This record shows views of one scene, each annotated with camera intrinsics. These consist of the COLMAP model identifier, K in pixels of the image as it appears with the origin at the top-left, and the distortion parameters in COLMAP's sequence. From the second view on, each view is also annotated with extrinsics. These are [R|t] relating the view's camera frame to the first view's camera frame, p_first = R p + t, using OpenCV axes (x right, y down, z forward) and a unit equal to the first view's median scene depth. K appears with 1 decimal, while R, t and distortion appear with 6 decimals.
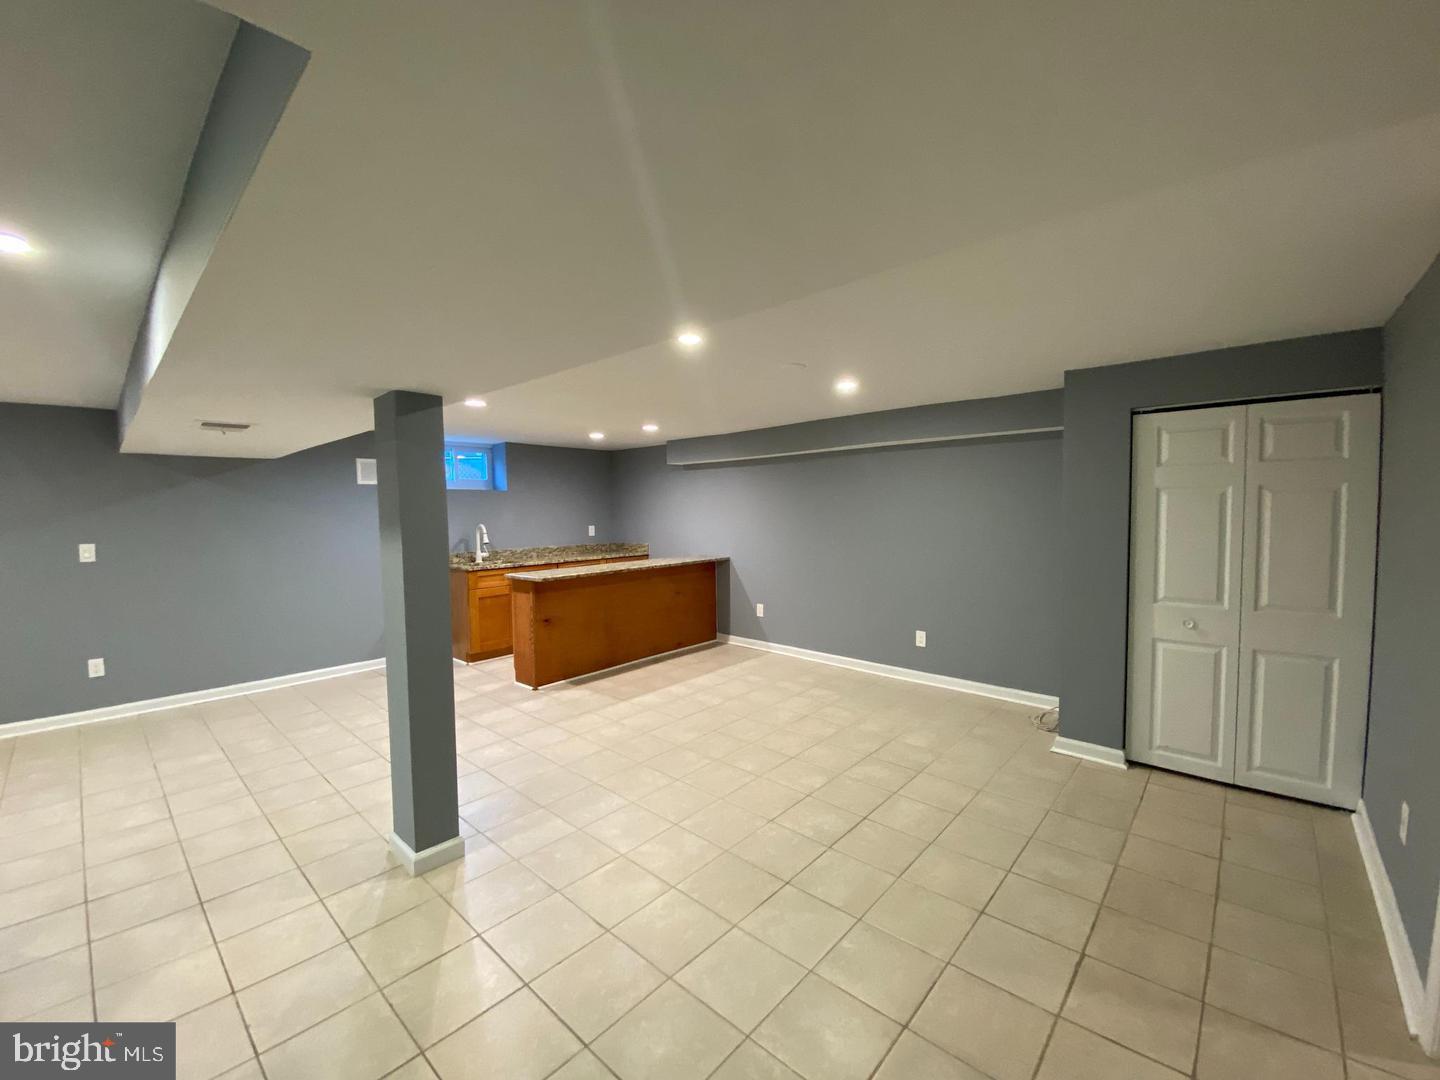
lens RADIAL K [[588.5, 0, 713.8], [0, 588.5, 544.6], [0, 0, 1]] dist [0.012708, -0.009104]
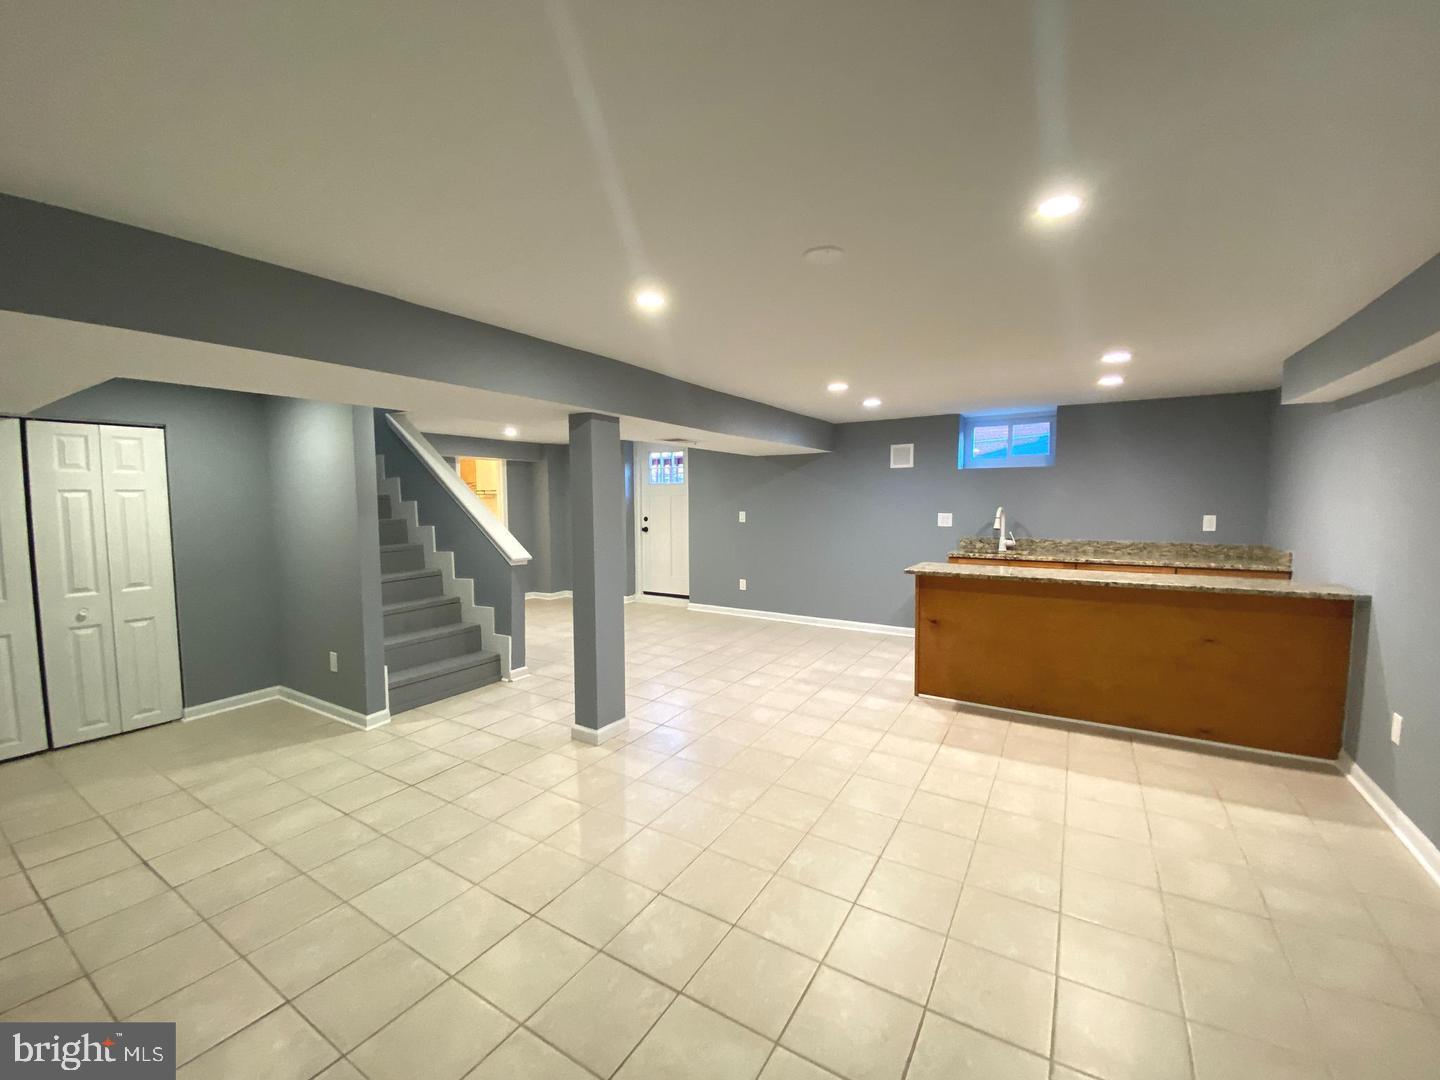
lens RADIAL K [[580.2, 0, 712.5], [0, 580.2, 541.1], [0, 0, 1]] dist [-0.018238, -0.001896]
pose [[0.151780, 0.088043, -0.984485, 0.446557], [-0.052619, 0.995332, 0.080901, -0.035913], [0.987013, 0.039523, 0.155705, 0.503188]]
